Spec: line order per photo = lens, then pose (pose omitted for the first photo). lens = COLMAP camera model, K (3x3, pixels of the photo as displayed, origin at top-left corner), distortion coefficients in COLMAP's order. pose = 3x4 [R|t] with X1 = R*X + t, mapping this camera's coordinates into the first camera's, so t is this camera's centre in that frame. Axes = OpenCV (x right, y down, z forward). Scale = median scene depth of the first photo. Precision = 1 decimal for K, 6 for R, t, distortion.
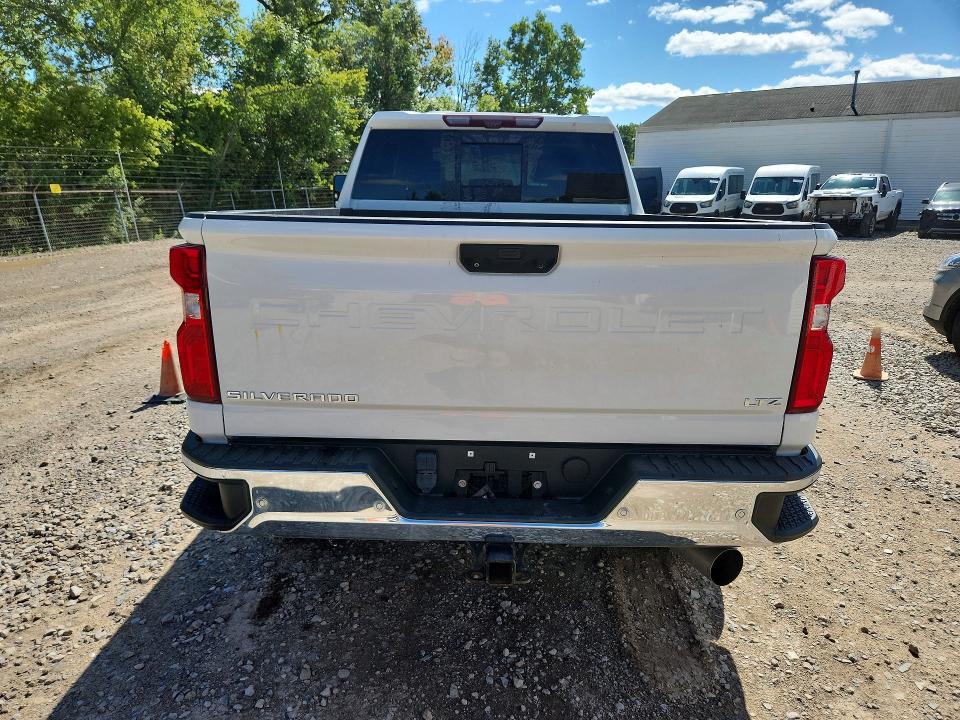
lens RADIAL K [[705.6, 0, 458.3], [0, 705.6, 381.8], [0, 0, 1]] dist [-0.038763, 0.000106]
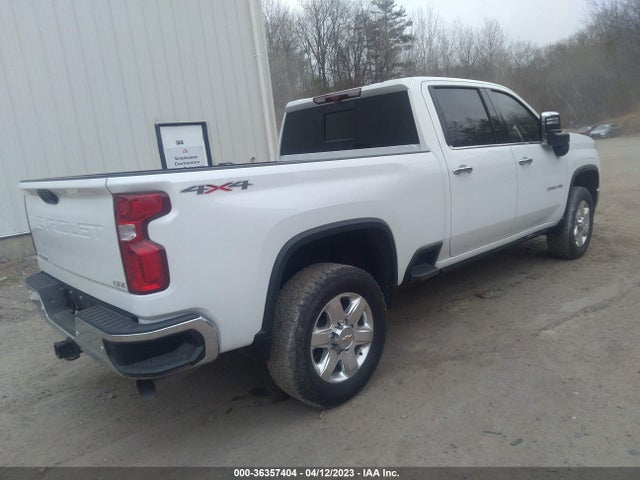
lens RADIAL K [[474.2, 0, 320.0], [0, 474.2, 240.0], [0, 0, 1]] dist [0.025292, -0.007905]
pose [[0.670007, 0.062909, -0.739685, 0.810318], [-0.098646, 0.995111, -0.004721, -0.057340], [0.735772, 0.076130, 0.672937, 0.312733]]
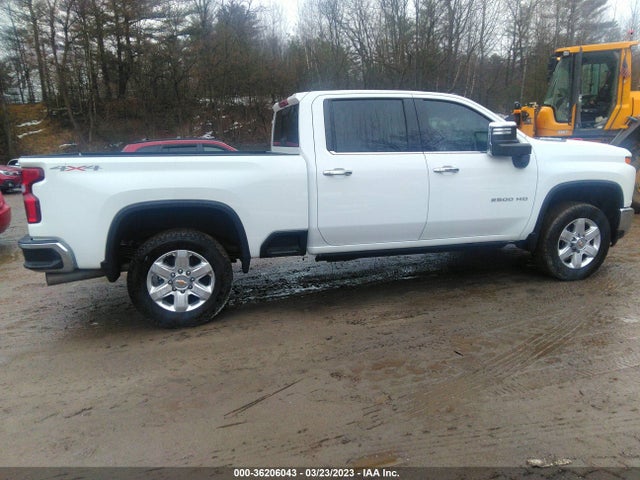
lens RADIAL K [[472.9, 0, 320.0], [0, 472.9, 240.0], [0, 0, 1]] dist [0.007384, -0.001072]
pose [[0.237223, 0.177045, -0.955186, 1.368244], [-0.228730, 0.965789, 0.122205, -0.204094], [0.944144, 0.189490, 0.269603, 0.851627]]
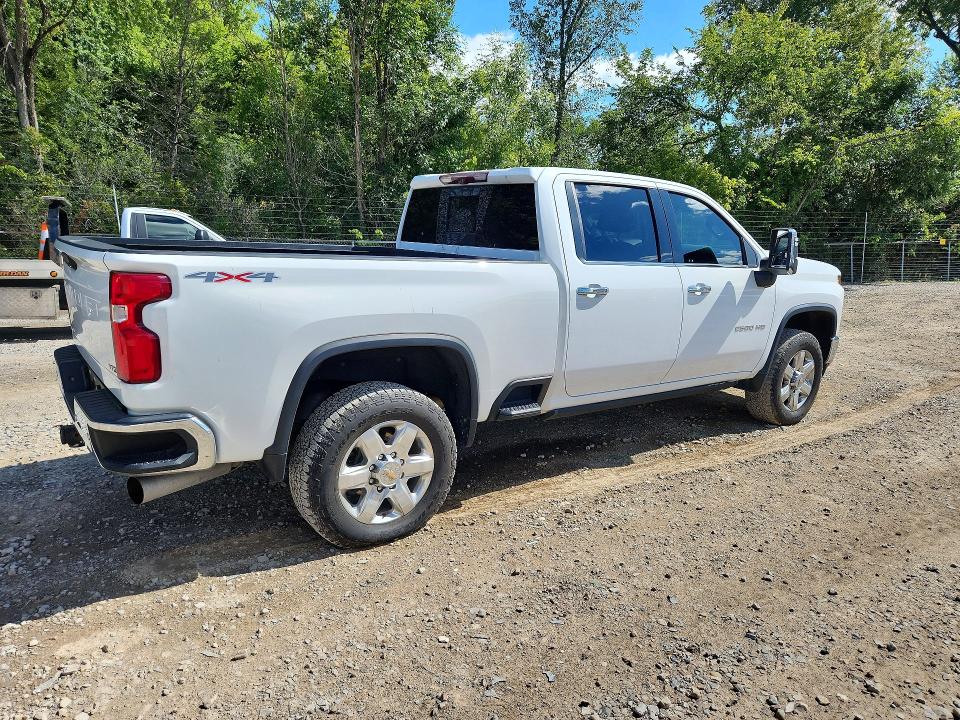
lens RADIAL K [[665.2, 0, 480.0], [0, 665.2, 360.0], [0, 0, 1]] dist [0.047413, 0.000170]
pose [[0.569920, 0.157213, -0.806520, 1.049844], [-0.234449, 0.971838, 0.023766, -0.104521], [0.787543, 0.175543, 0.590729, 0.405341]]
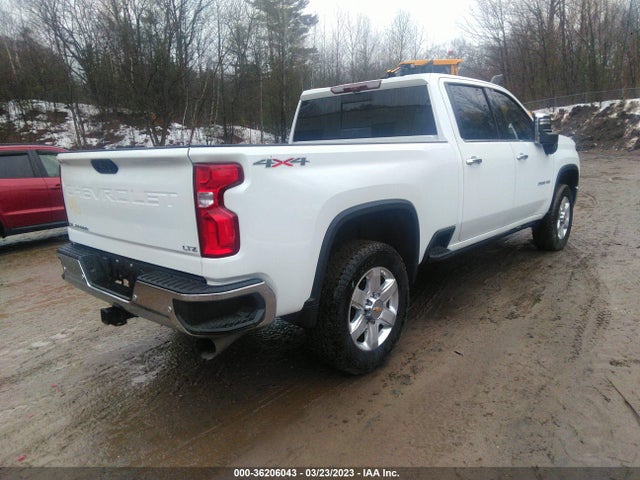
lens RADIAL K [[472.9, 0, 320.0], [0, 472.9, 240.0], [0, 0, 1]] dist [0.007384, -0.001072]
pose [[0.726550, 0.089143, -0.681307, 0.763087], [-0.126540, 0.991948, -0.005155, -0.012523], [0.675361, 0.089958, 0.731980, 0.191434]]
